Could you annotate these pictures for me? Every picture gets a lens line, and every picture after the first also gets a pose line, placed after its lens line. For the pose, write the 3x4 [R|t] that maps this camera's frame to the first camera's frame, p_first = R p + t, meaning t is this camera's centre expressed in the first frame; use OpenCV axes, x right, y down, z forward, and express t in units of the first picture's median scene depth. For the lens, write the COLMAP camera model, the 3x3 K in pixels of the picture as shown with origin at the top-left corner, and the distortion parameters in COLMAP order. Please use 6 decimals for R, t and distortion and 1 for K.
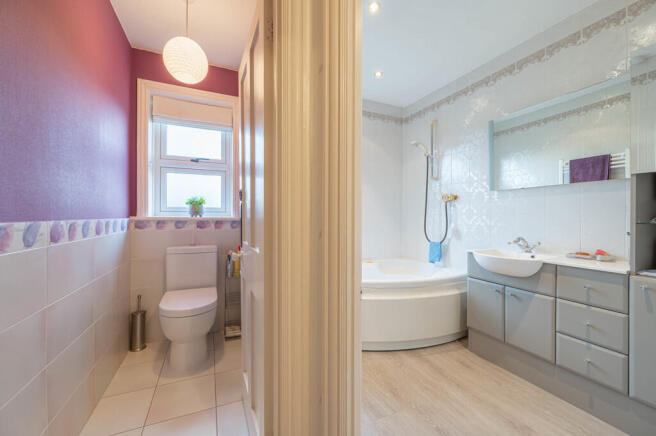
lens RADIAL K [[259.4, 0, 327.1], [0, 259.4, 217.2], [0, 0, 1]] dist [-0.003379, -0.000090]
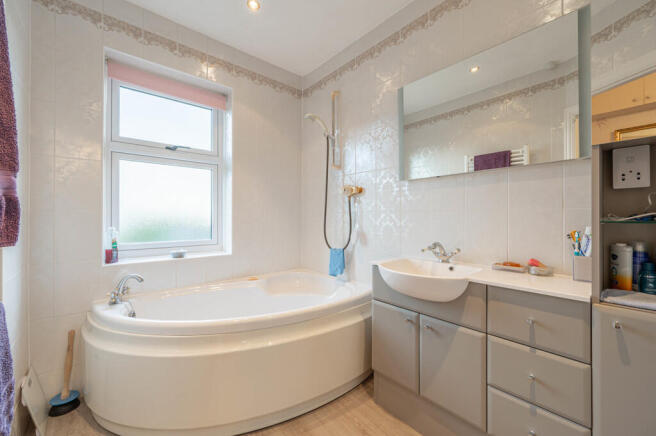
lens RADIAL K [[259.4, 0, 327.4], [0, 259.4, 218.2], [0, 0, 1]] dist [-0.003379, -0.000090]
pose [[0.959057, -0.004170, 0.283182, 0.210015], [0.004322, 0.999991, 0.000088, 0.006625], [-0.283180, 0.001140, 0.959066, 0.331177]]
